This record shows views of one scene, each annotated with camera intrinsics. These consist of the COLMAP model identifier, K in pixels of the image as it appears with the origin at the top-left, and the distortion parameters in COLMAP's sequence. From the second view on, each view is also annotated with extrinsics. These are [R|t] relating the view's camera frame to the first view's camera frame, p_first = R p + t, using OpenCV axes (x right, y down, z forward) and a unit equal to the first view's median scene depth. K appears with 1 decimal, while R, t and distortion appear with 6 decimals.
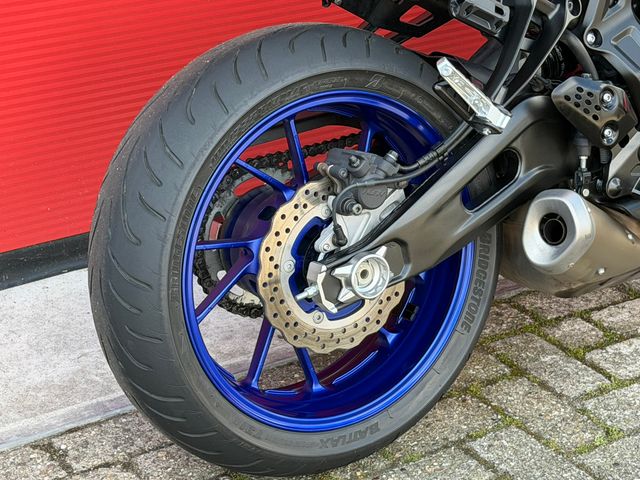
lens RADIAL K [[1598.7, 0, 320.1], [0, 1598.7, 241.7], [0, 0, 1]] dist [0.152643, 0.000000]
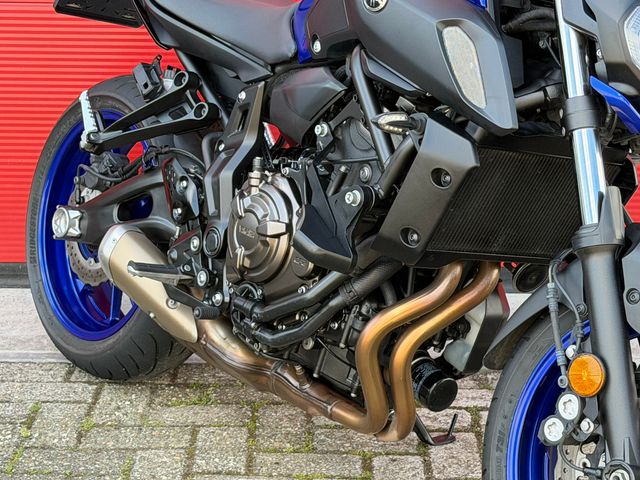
lens RADIAL K [[1598.7, 0, 326.9], [0, 1598.7, 237.9], [0, 0, 1]] dist [0.152643, 0.000000]
pose [[0.060972, 0.236597, -0.969693, 1.466926], [-0.463344, 0.867192, 0.182454, -0.346063], [0.884078, 0.438177, 0.162500, 0.935971]]
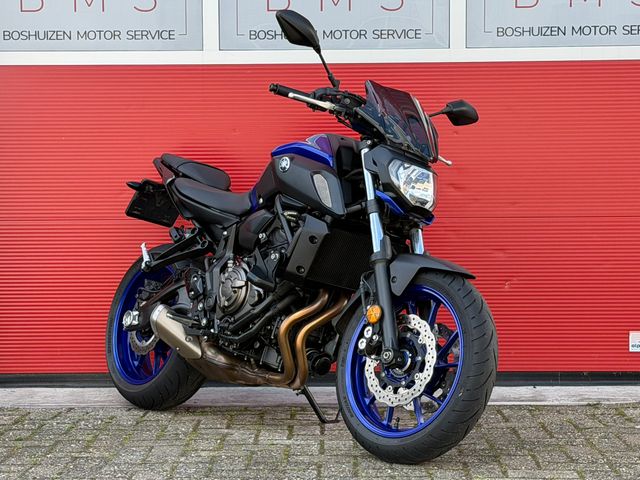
lens RADIAL K [[1598.7, 0, 317.8], [0, 1598.7, 244.1], [0, 0, 1]] dist [0.152643, 0.000000]
pose [[0.053400, -0.013763, -0.998478, 2.743378], [-0.454238, 0.890130, -0.036563, -0.136965], [0.889279, 0.455499, 0.041281, 1.069021]]
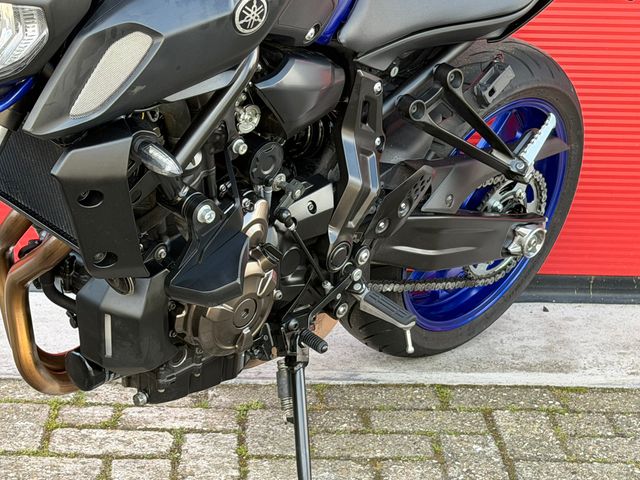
lens RADIAL K [[1598.7, 0, 309.9], [0, 1598.7, 254.6], [0, 0, 1]] dist [0.152643, 0.000000]
pose [[0.105751, 0.240137, -0.964962, 1.271001], [-0.481818, 0.861256, 0.161526, -0.372882], [0.869867, 0.447854, 0.206781, 1.129604]]
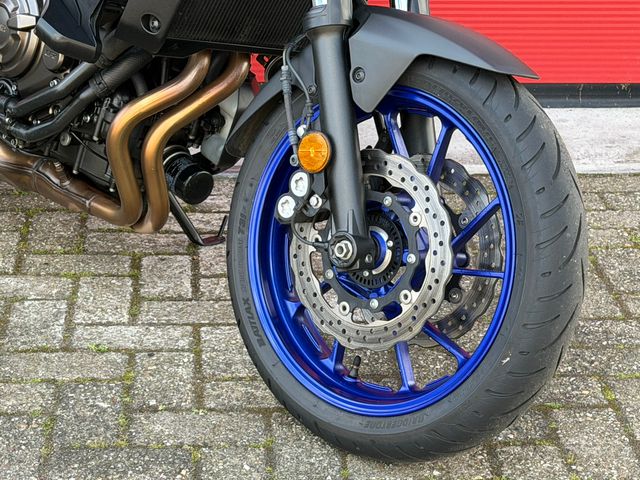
lens RADIAL K [[1598.7, 0, 314.7], [0, 1598.7, 253.0], [0, 0, 1]] dist [0.152643, 0.000000]
pose [[0.139544, 0.325954, -0.935030, 1.512104], [-0.470726, 0.852587, 0.226963, -0.343121], [0.871174, 0.408472, 0.272409, 1.023181]]
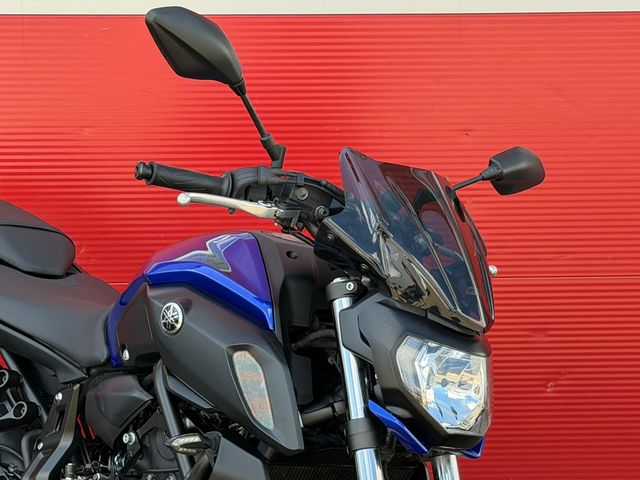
lens RADIAL K [[1598.7, 0, 321.3], [0, 1598.7, 241.5], [0, 0, 1]] dist [0.152643, 0.000000]
pose [[0.120863, 0.127005, -0.984511, 1.509637], [-0.448683, 0.891678, 0.059947, -0.470935], [0.885481, 0.434488, 0.164755, 0.951782]]
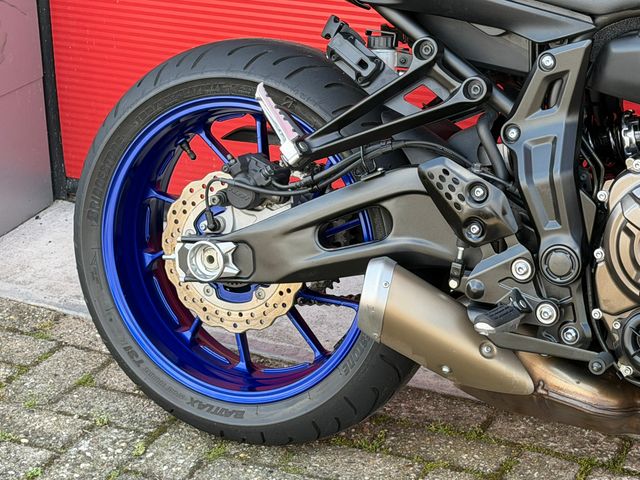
lens RADIAL K [[1598.7, 0, 321.0], [0, 1598.7, 238.4], [0, 0, 1]] dist [0.152643, 0.000000]
pose [[0.494511, 0.296577, -0.817007, 0.934739], [-0.348253, 0.928842, 0.126385, -0.155003], [0.796353, 0.222027, 0.562606, 0.412129]]
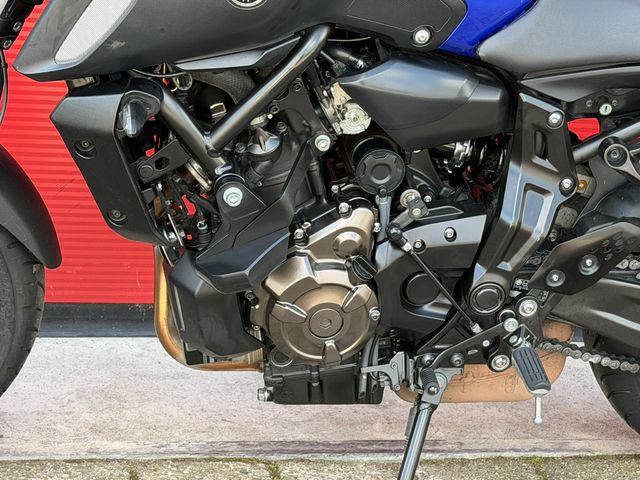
lens RADIAL K [[1598.7, 0, 320.5], [0, 1598.7, 244.5], [0, 0, 1]] dist [0.152643, 0.000000]
pose [[-0.503568, 0.135672, -0.853237, 1.100905], [-0.490115, 0.768439, 0.411447, -0.591462], [0.711482, 0.625375, -0.320466, 1.609256]]
